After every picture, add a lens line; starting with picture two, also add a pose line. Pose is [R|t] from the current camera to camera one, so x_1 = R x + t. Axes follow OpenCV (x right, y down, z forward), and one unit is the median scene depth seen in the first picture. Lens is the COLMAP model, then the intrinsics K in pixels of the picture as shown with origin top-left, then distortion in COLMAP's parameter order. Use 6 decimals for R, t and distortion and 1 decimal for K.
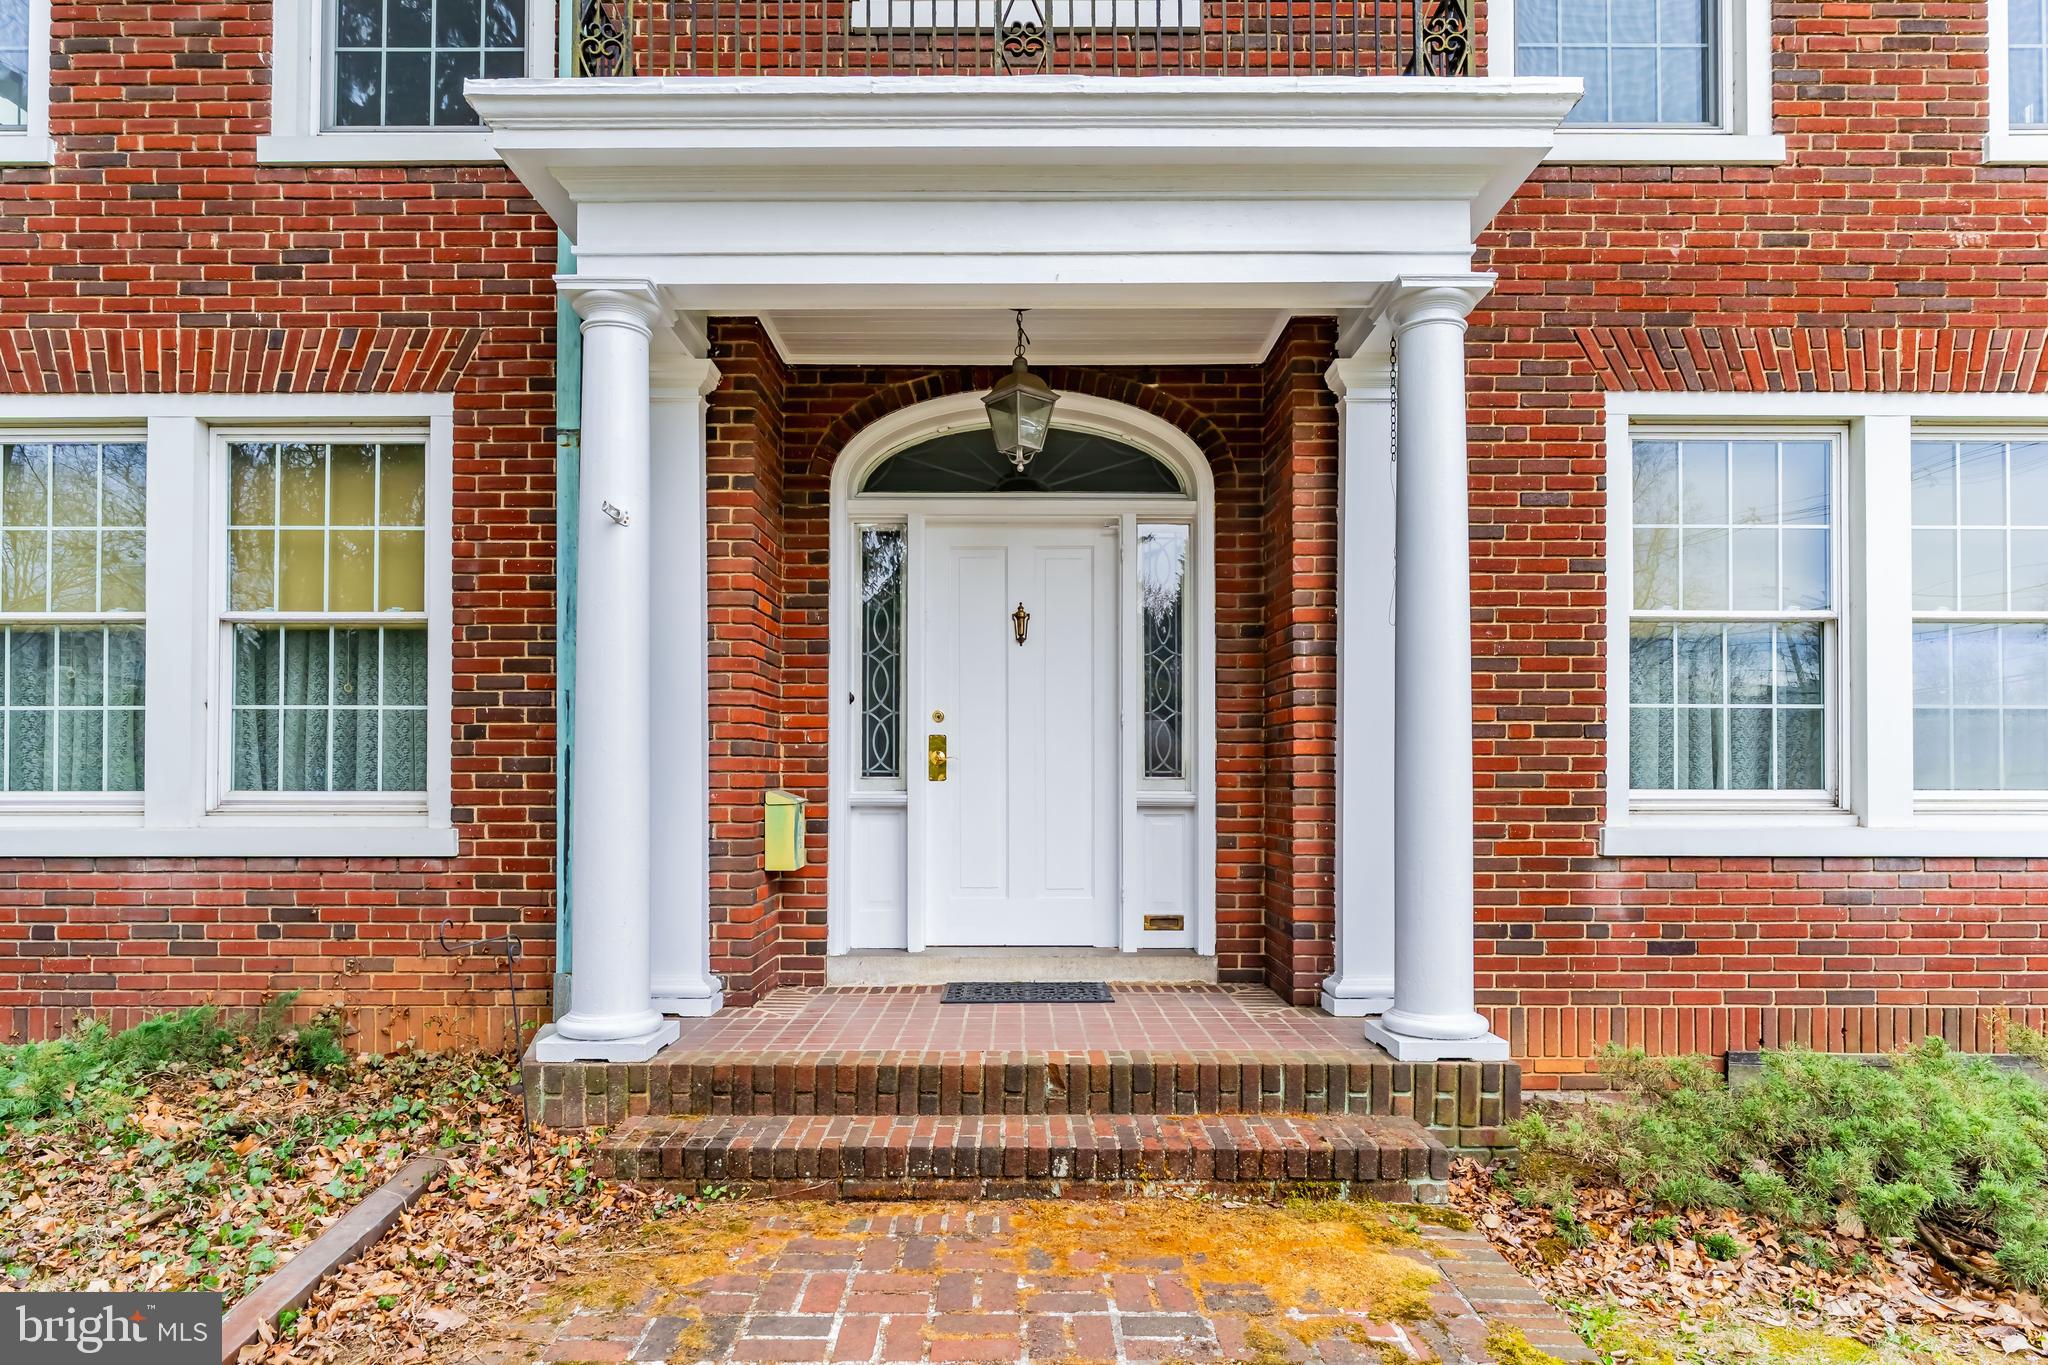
lens RADIAL K [[1054.4, 0, 954.5], [0, 1054.4, 763.0], [0, 0, 1]] dist [-0.009916, 0.002232]
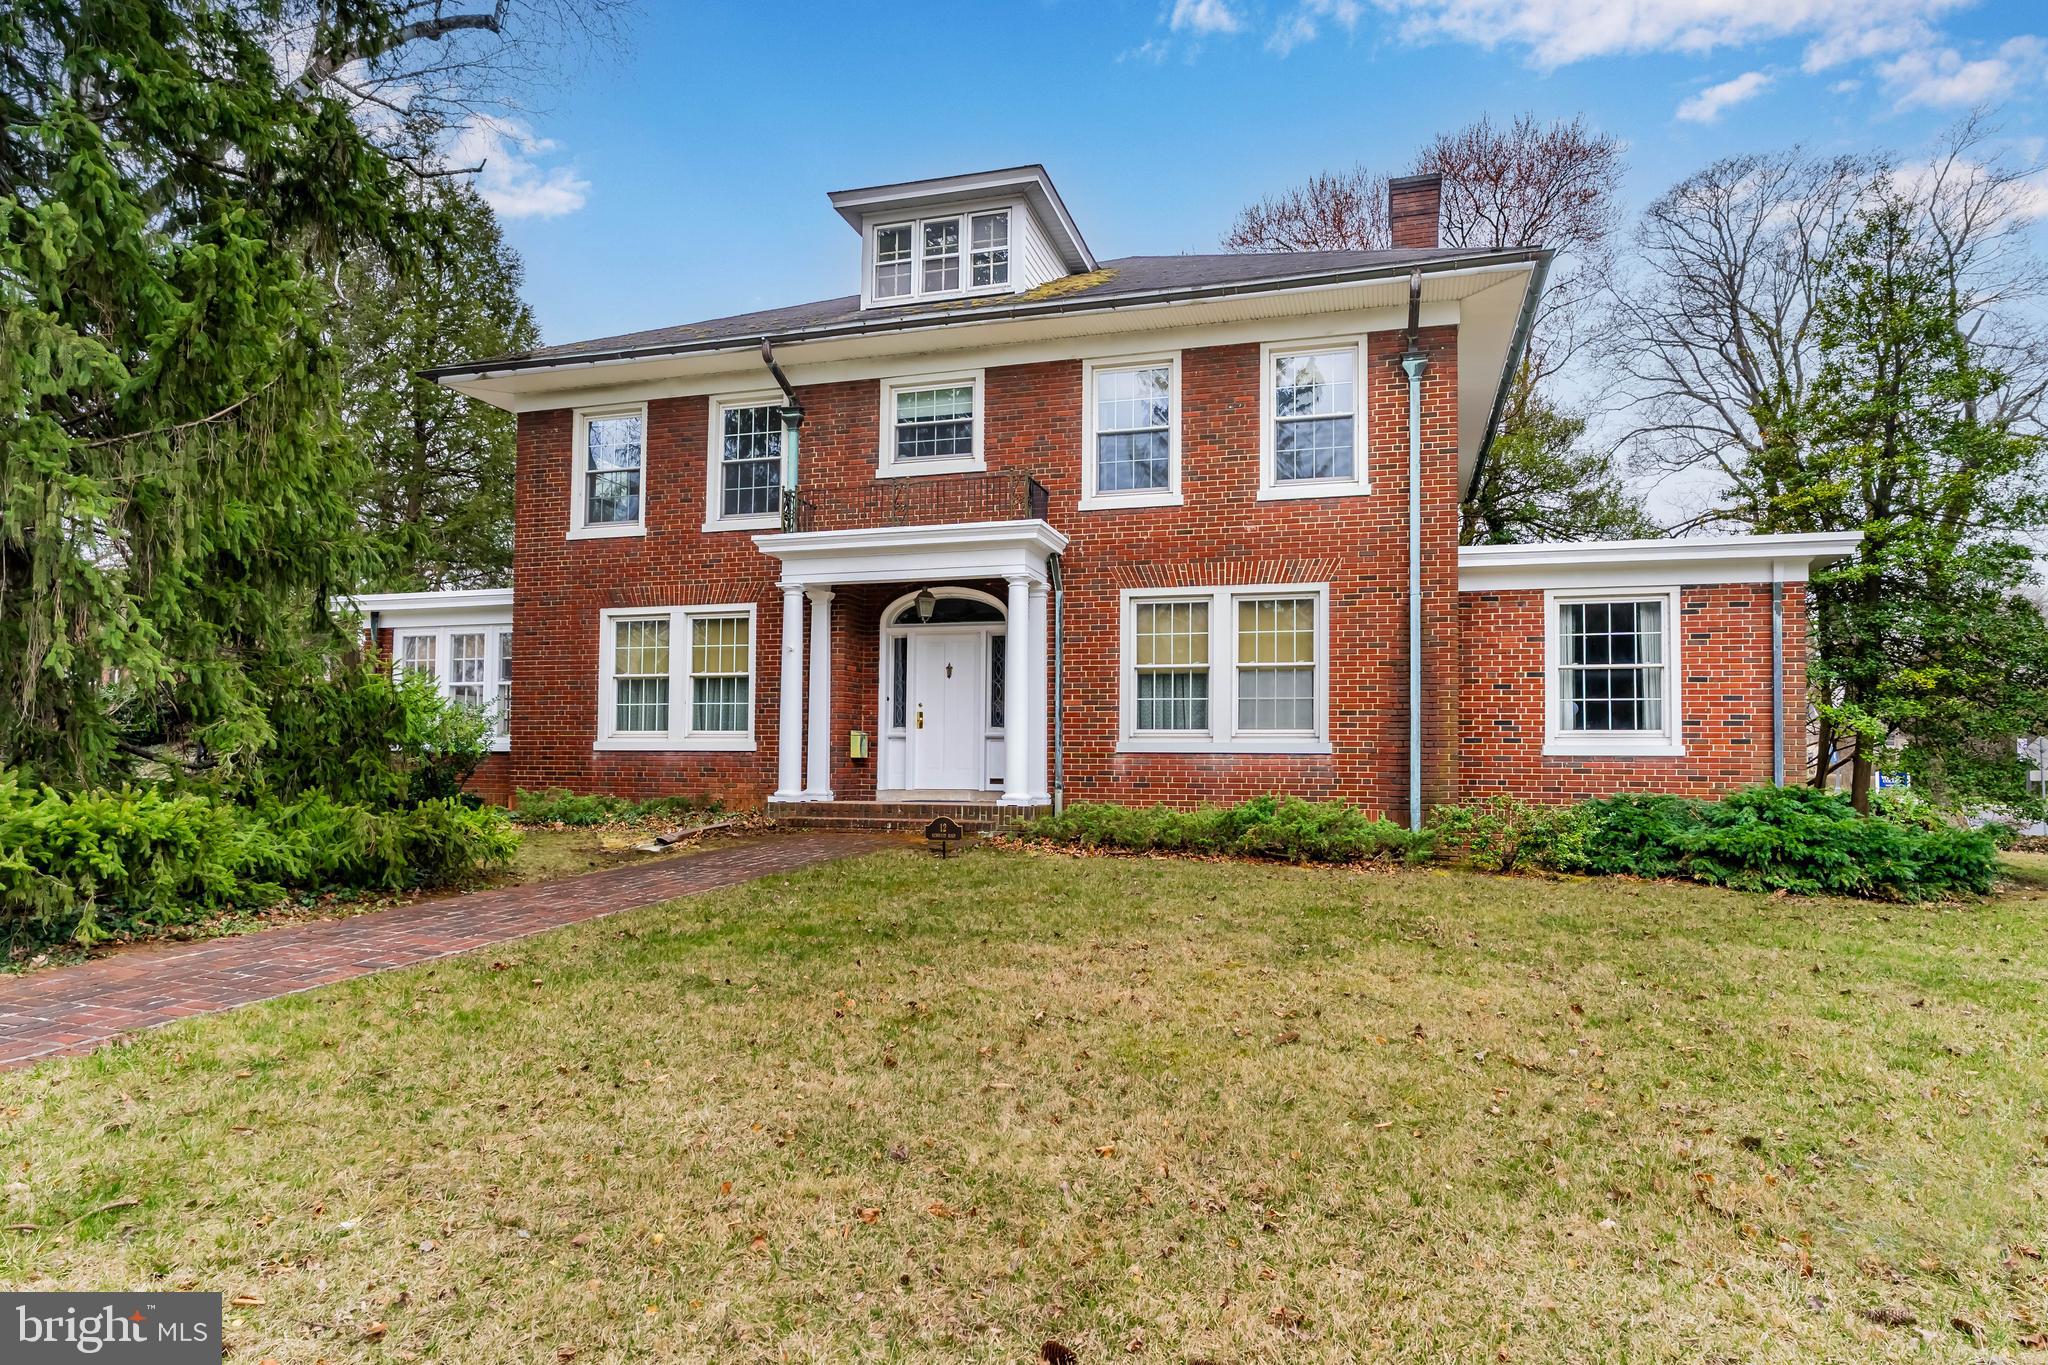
lens RADIAL K [[1114.1, 0, 1045.9], [0, 1114.1, 726.6], [0, 0, 1]] dist [-0.004697, -0.000100]
pose [[0.962960, -0.001987, -0.269638, 1.211084], [-0.005679, 0.999602, -0.027646, 0.100565], [0.269586, 0.028153, 0.962565, -1.893772]]
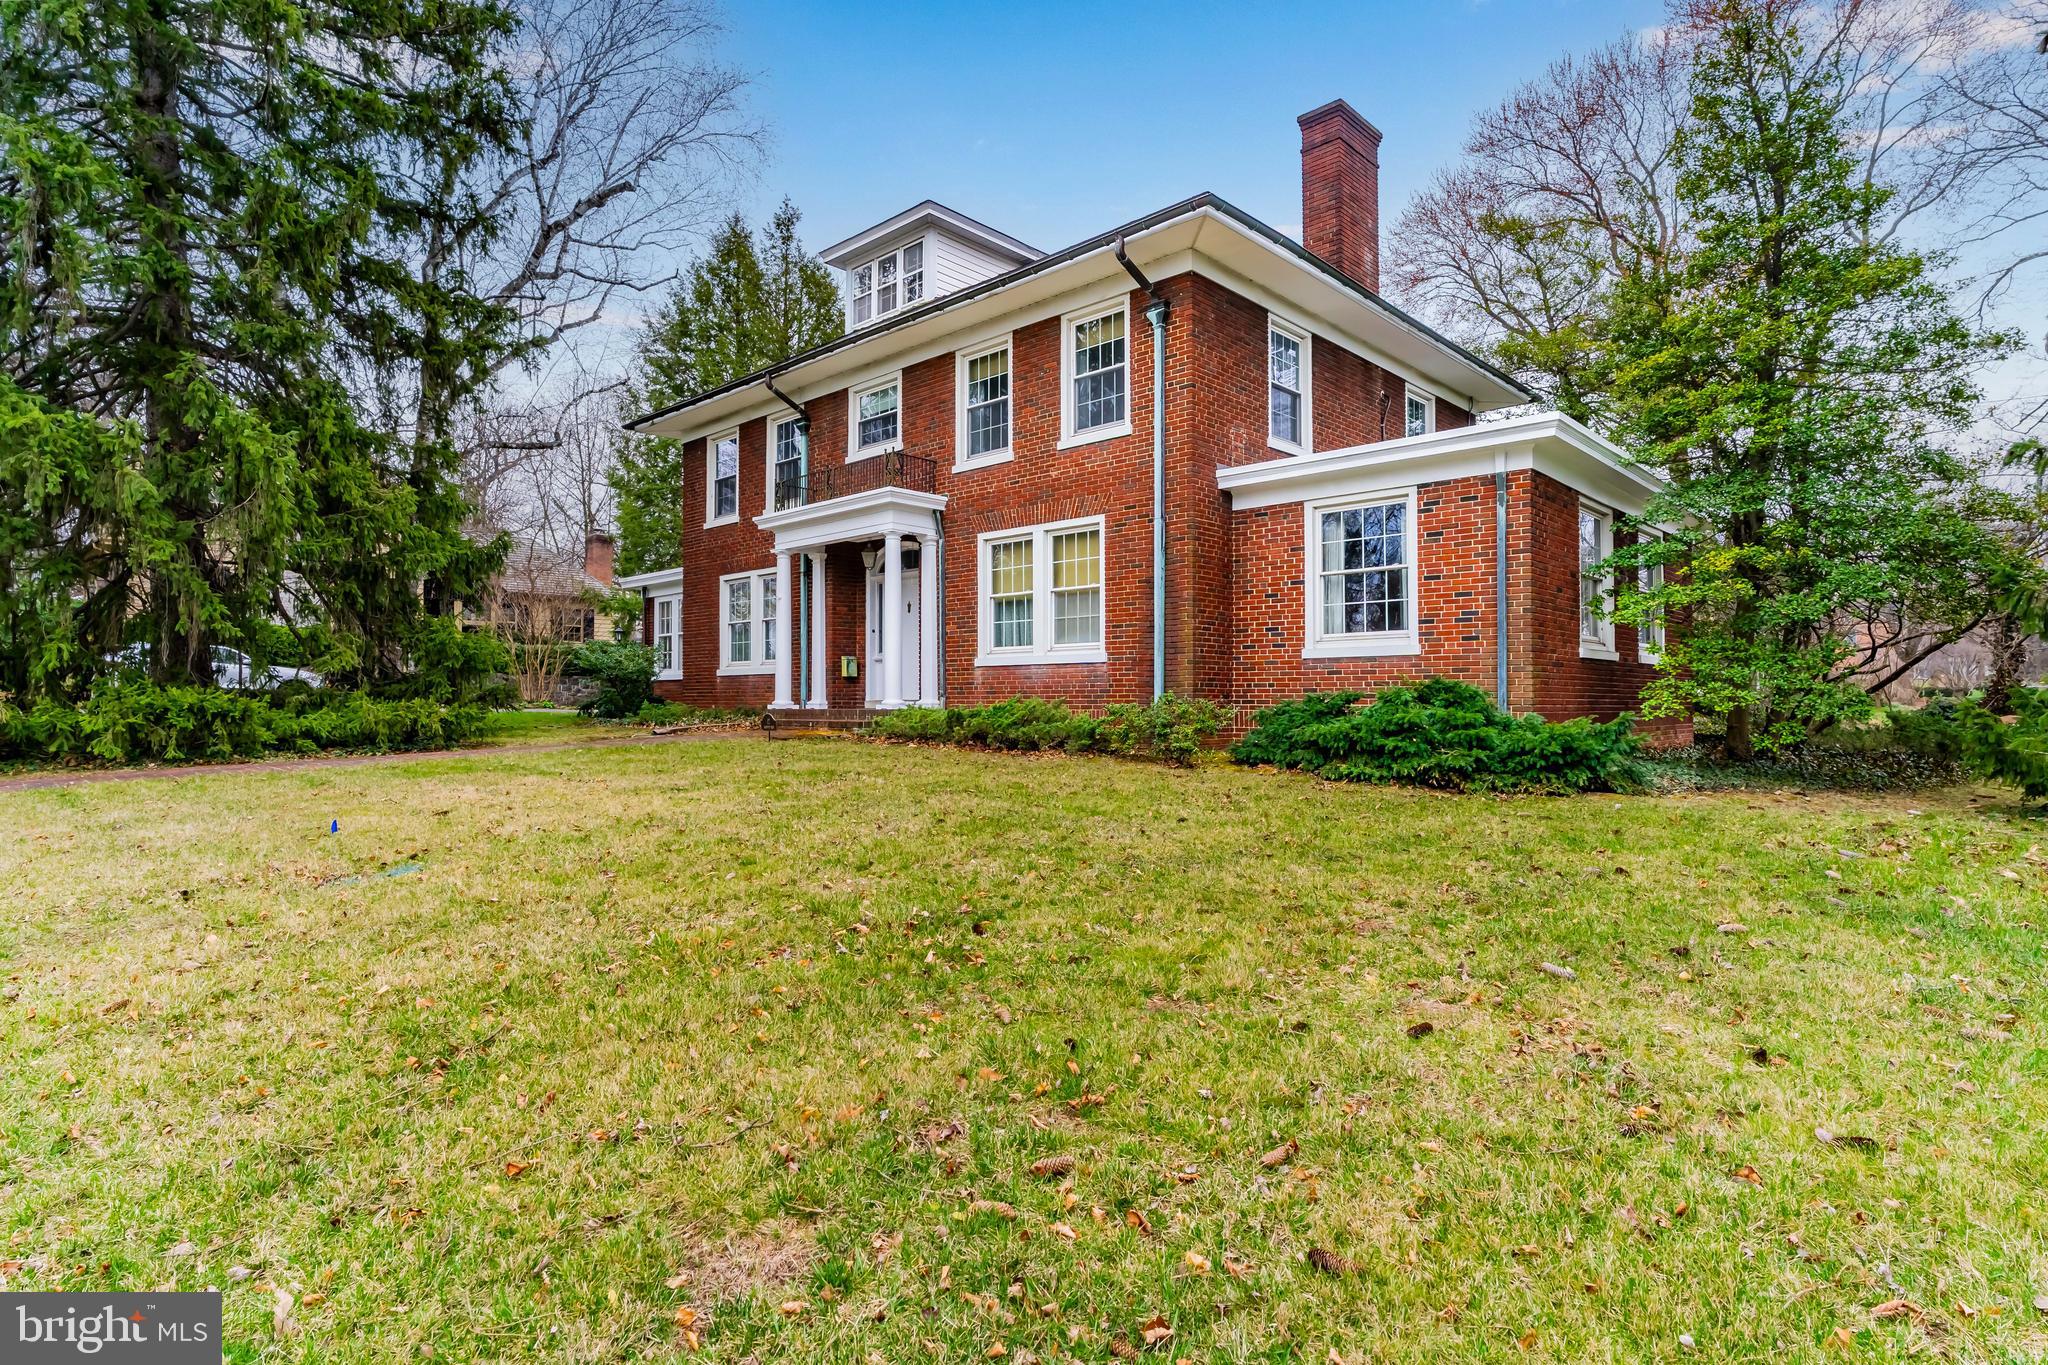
lens RADIAL K [[1054.4, 0, 1028.3], [0, 1054.4, 689.1], [0, 0, 1]] dist [-0.009916, 0.002232]
pose [[0.726451, -0.010392, -0.687139, 3.082869], [0.010070, 0.999939, -0.004476, 0.177079], [0.687144, -0.003667, 0.726512, -1.402617]]
